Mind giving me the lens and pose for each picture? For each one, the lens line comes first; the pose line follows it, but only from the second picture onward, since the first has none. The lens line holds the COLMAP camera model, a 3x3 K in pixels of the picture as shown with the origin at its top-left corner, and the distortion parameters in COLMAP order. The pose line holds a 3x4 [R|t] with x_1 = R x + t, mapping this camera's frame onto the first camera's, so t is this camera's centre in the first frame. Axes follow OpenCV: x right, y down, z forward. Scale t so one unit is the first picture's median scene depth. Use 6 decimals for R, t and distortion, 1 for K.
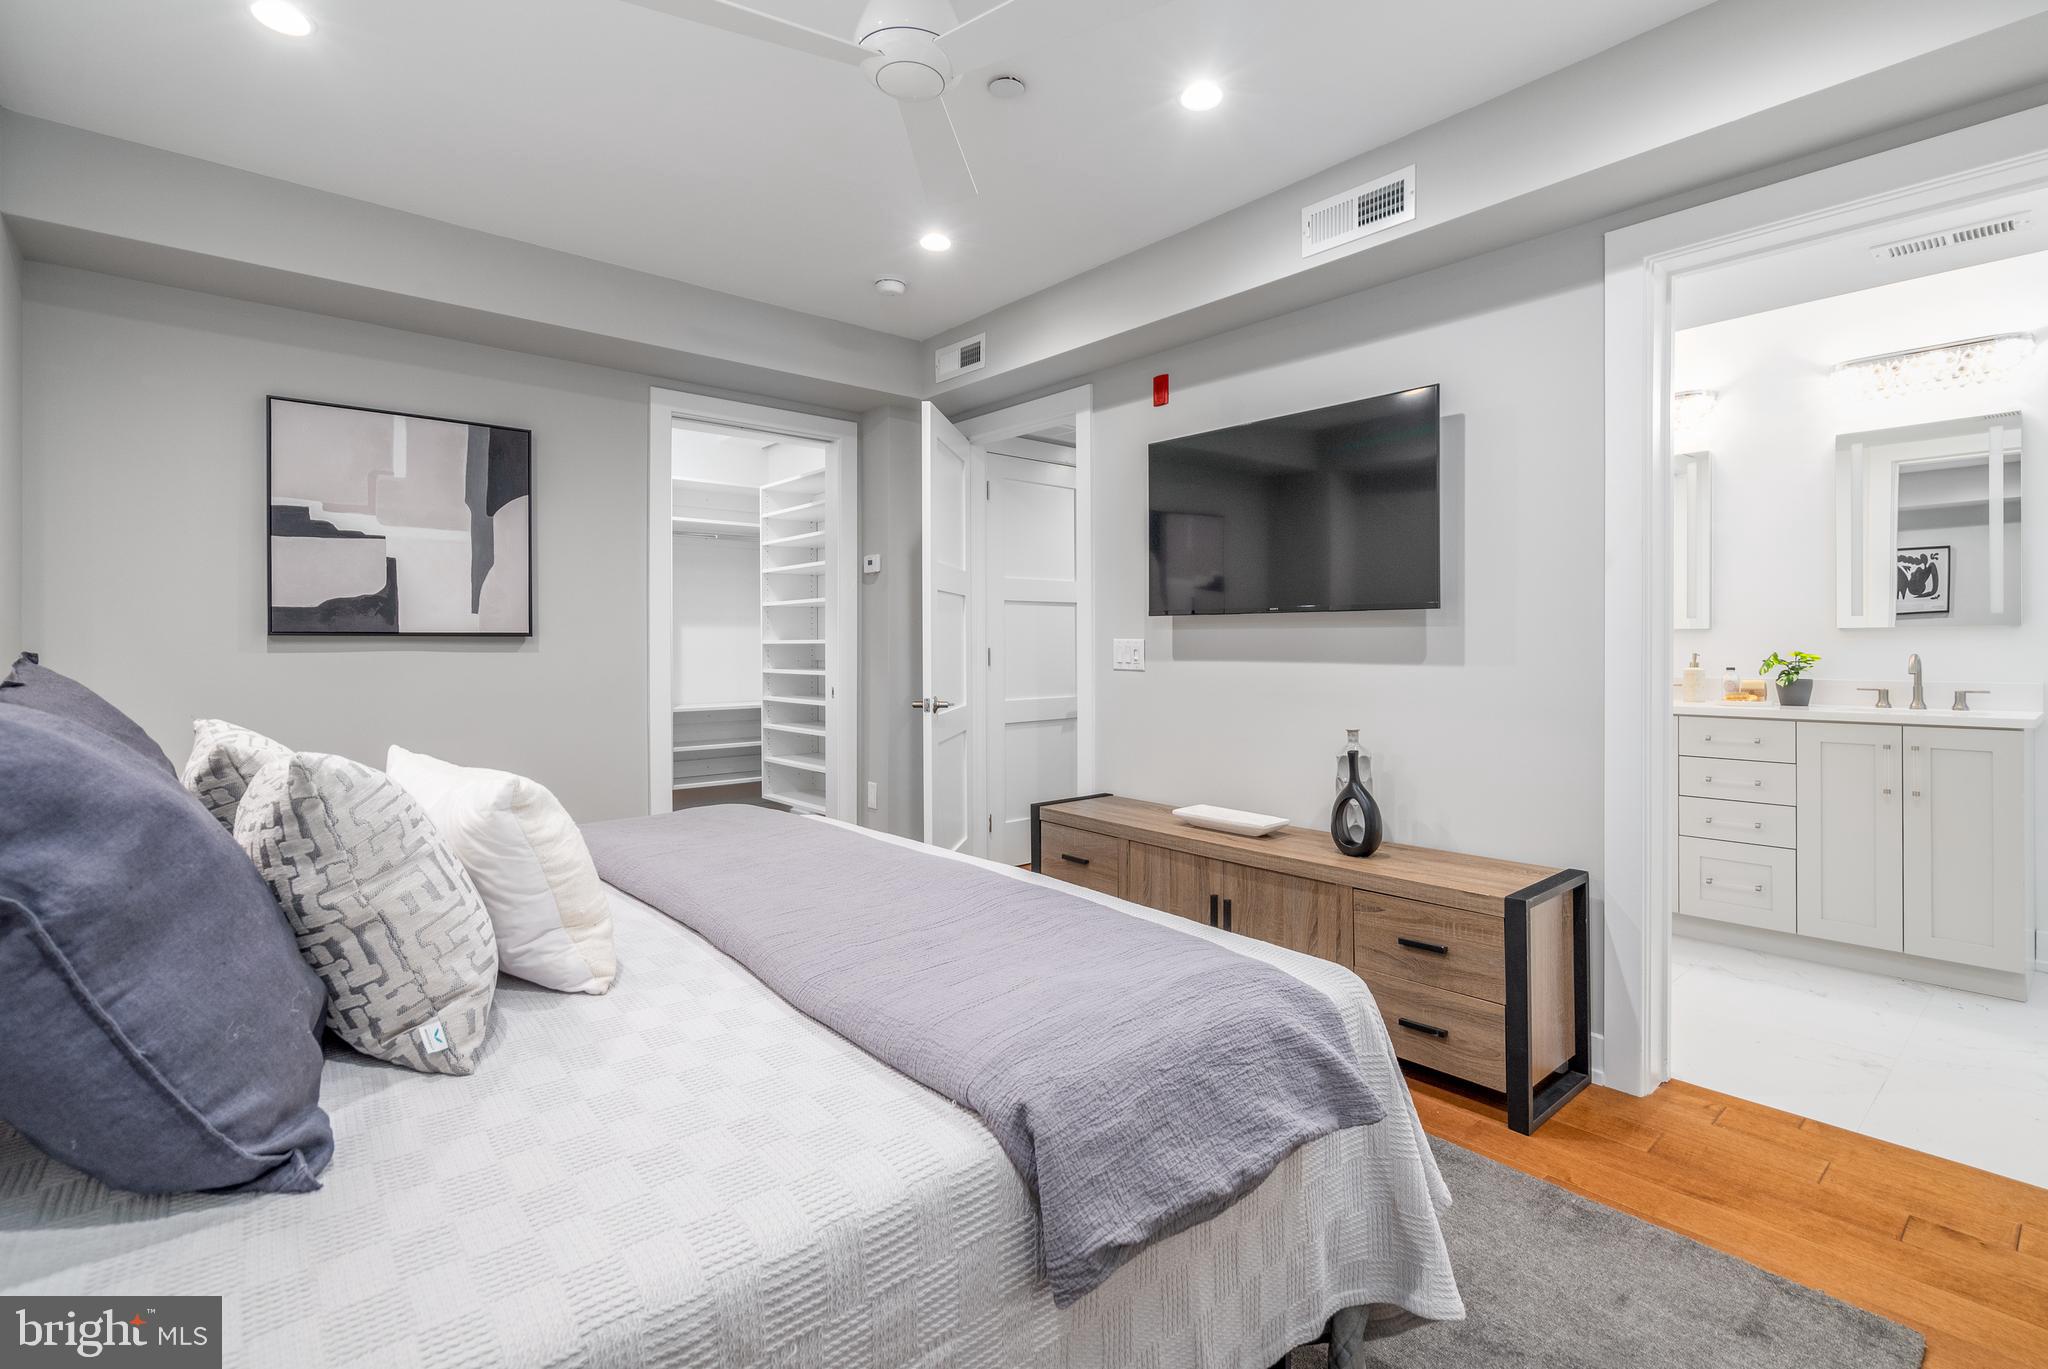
lens RADIAL K [[941.2, 0, 1038.1], [0, 941.2, 650.1], [0, 0, 1]] dist [-0.004995, 0.001888]
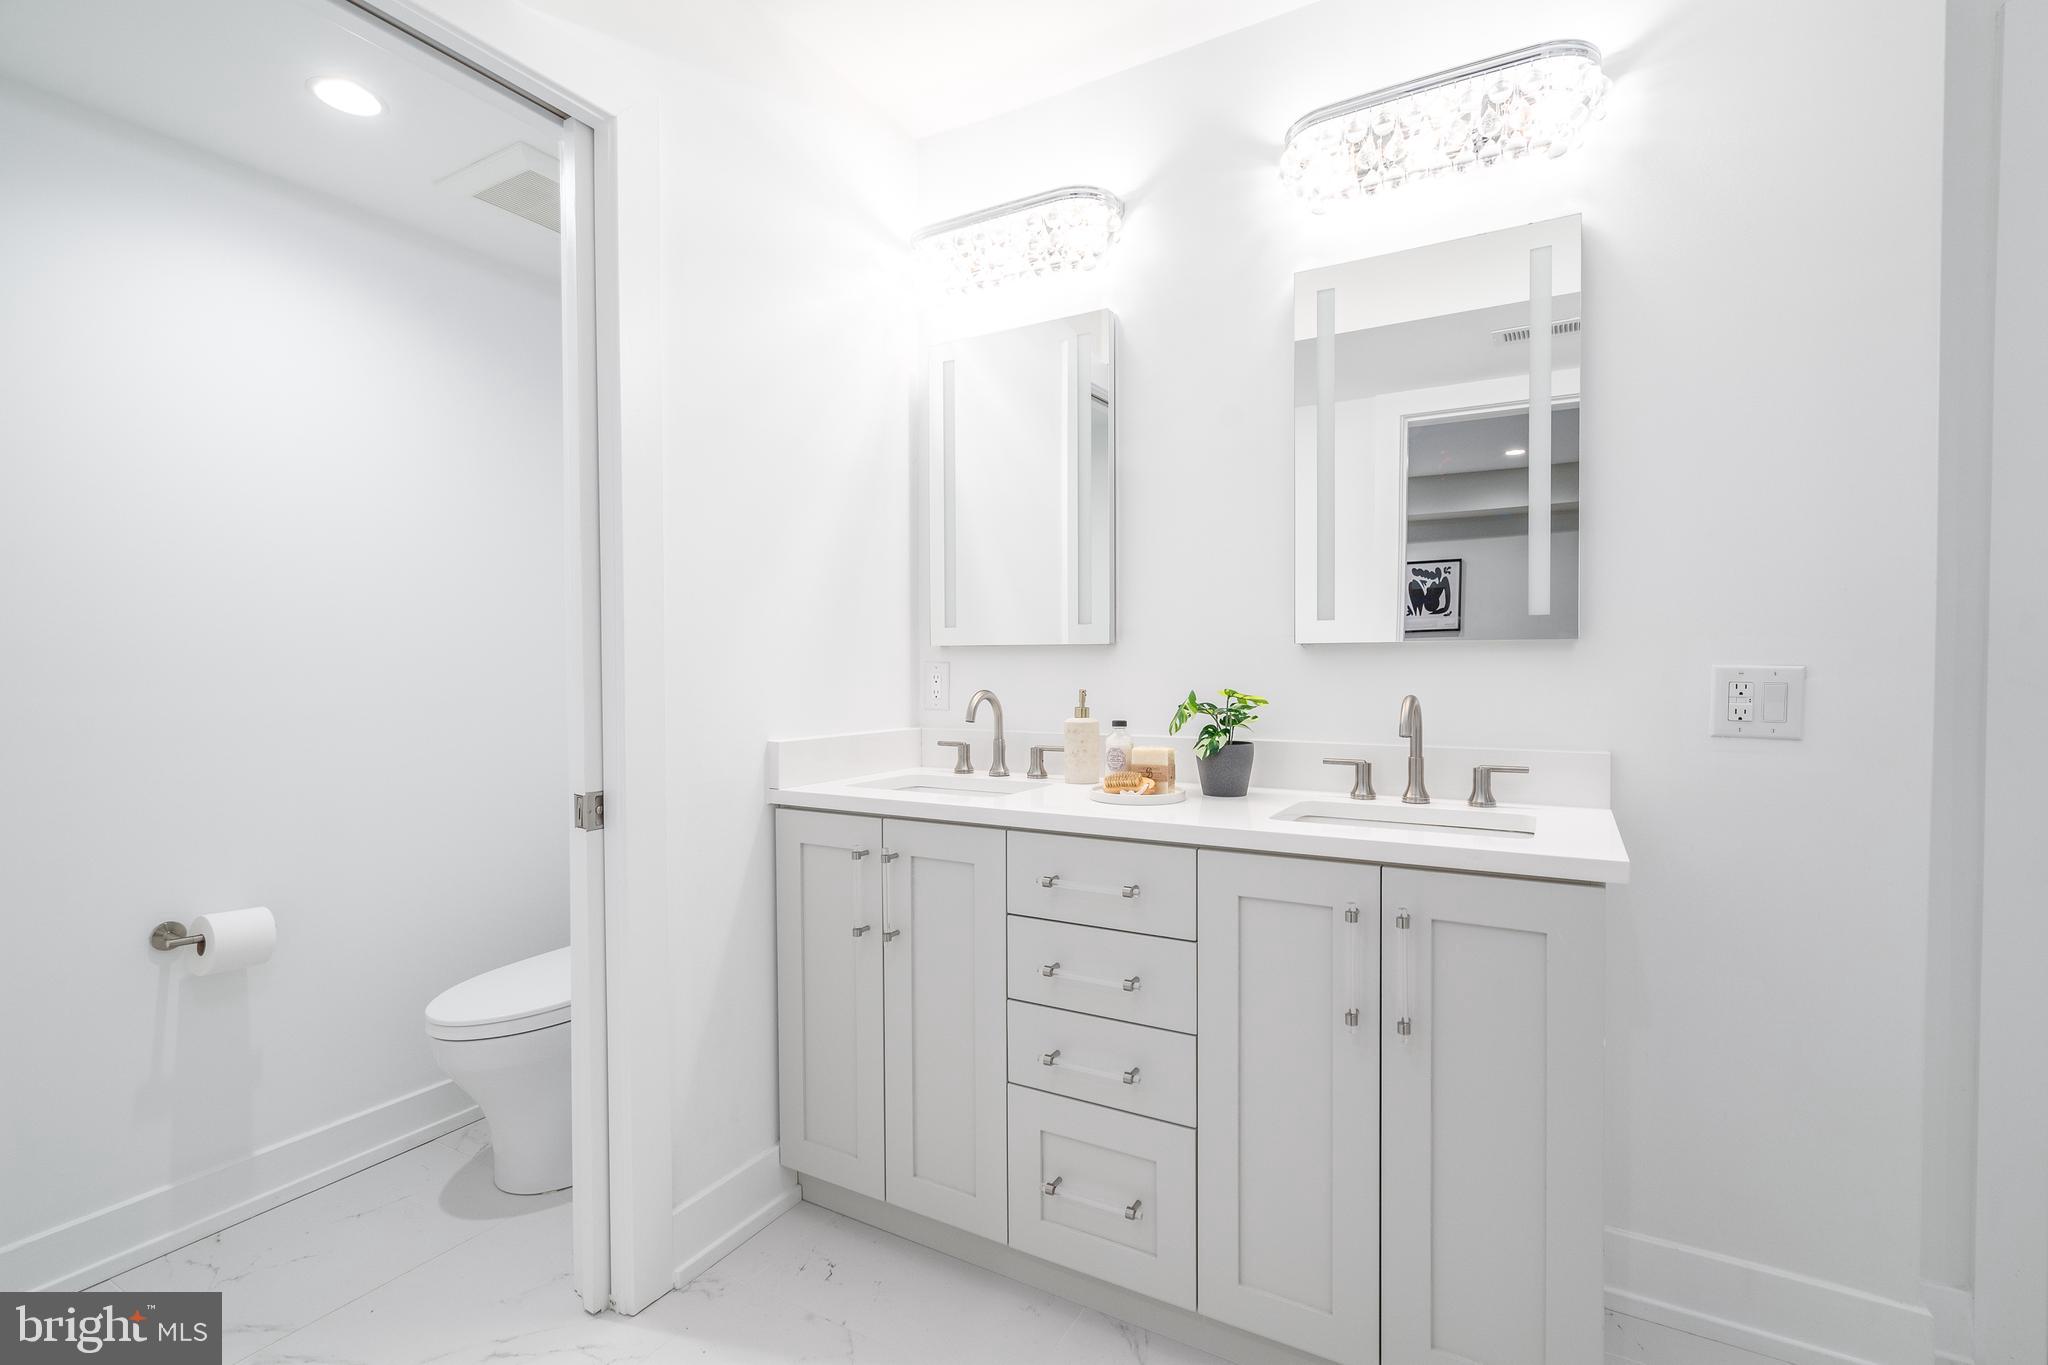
lens RADIAL K [[941.2, 0, 1024.5], [0, 941.2, 687.6], [0, 0, 1]] dist [-0.004995, 0.001888]
pose [[0.942995, -0.008555, 0.332698, 0.529405], [0.002004, 0.999797, 0.020029, -0.009646], [-0.332802, -0.018221, 0.942821, 0.550282]]
